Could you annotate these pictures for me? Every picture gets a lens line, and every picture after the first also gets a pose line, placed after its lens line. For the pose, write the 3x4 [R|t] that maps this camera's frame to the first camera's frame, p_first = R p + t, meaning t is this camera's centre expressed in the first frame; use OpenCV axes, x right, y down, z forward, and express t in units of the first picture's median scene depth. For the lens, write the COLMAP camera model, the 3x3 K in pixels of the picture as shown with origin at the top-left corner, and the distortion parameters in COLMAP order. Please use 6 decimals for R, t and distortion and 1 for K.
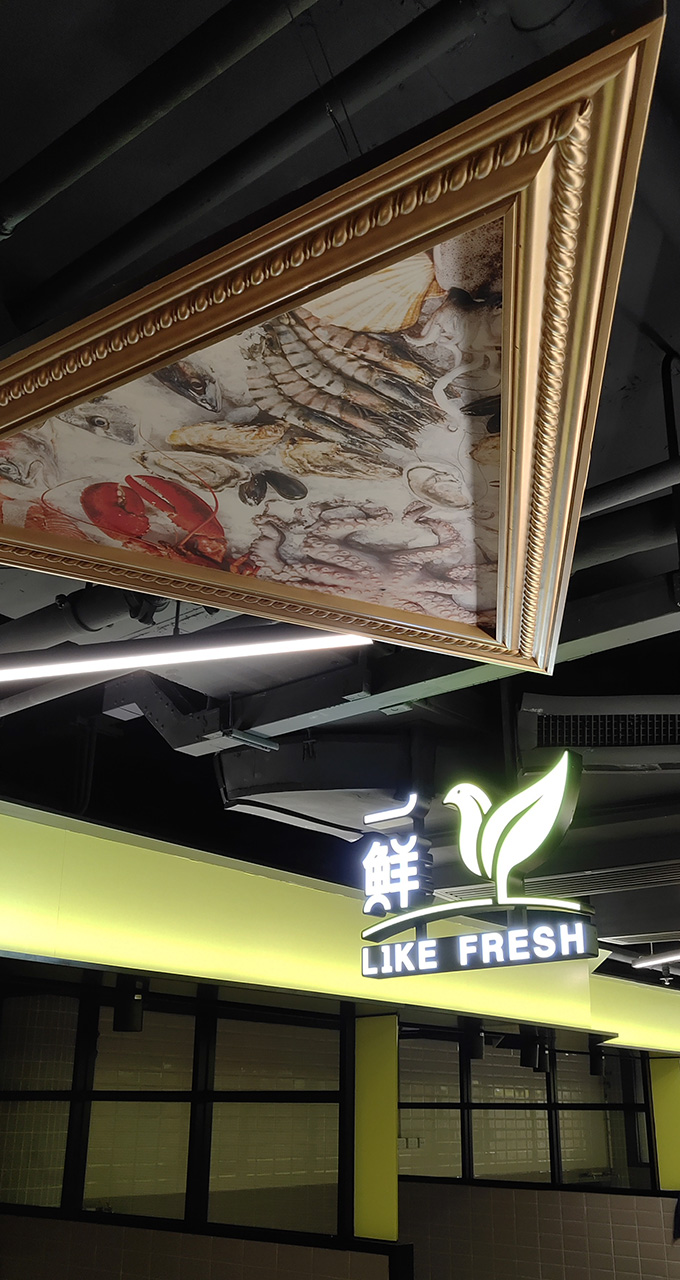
lens RADIAL K [[1105.4, 0, 340.2], [0, 1105.4, 649.3], [0, 0, 1]] dist [-0.031748, -0.027700]
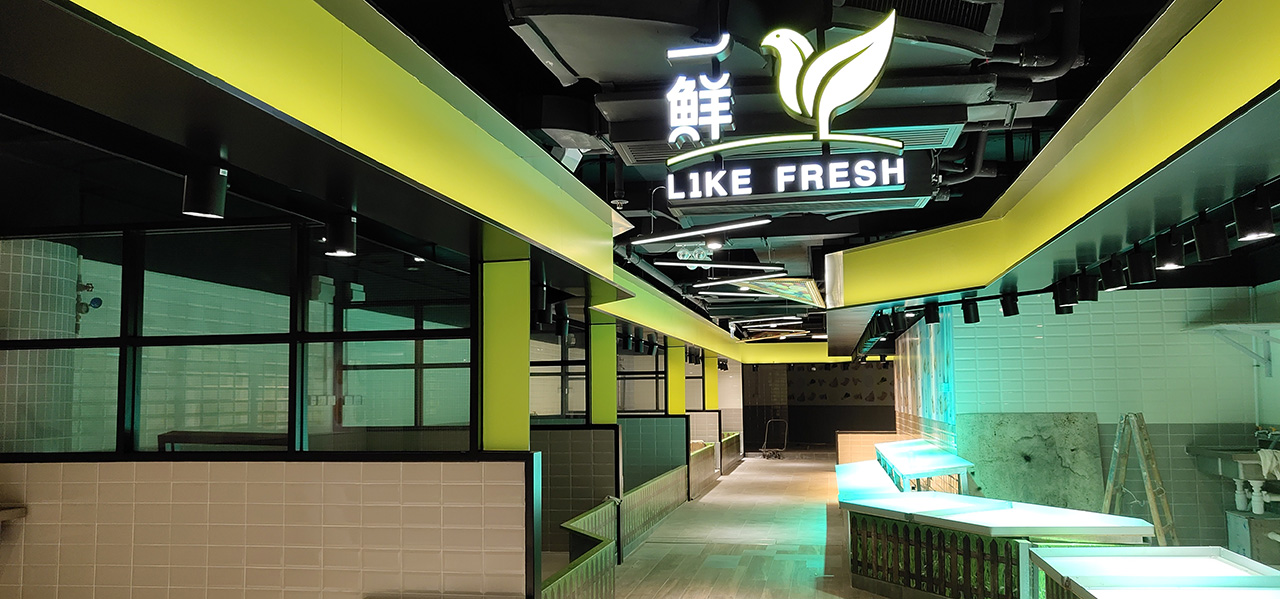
lens RADIAL K [[983.4, 0, 646.5], [0, 983.4, 308.9], [0, 0, 1]] dist [0.044325, -0.004950]
pose [[0.870381, 0.016089, 0.492115, -0.501864], [-0.165564, 0.950831, 0.261741, 0.160334], [-0.463708, -0.309291, 0.830250, 0.191321]]
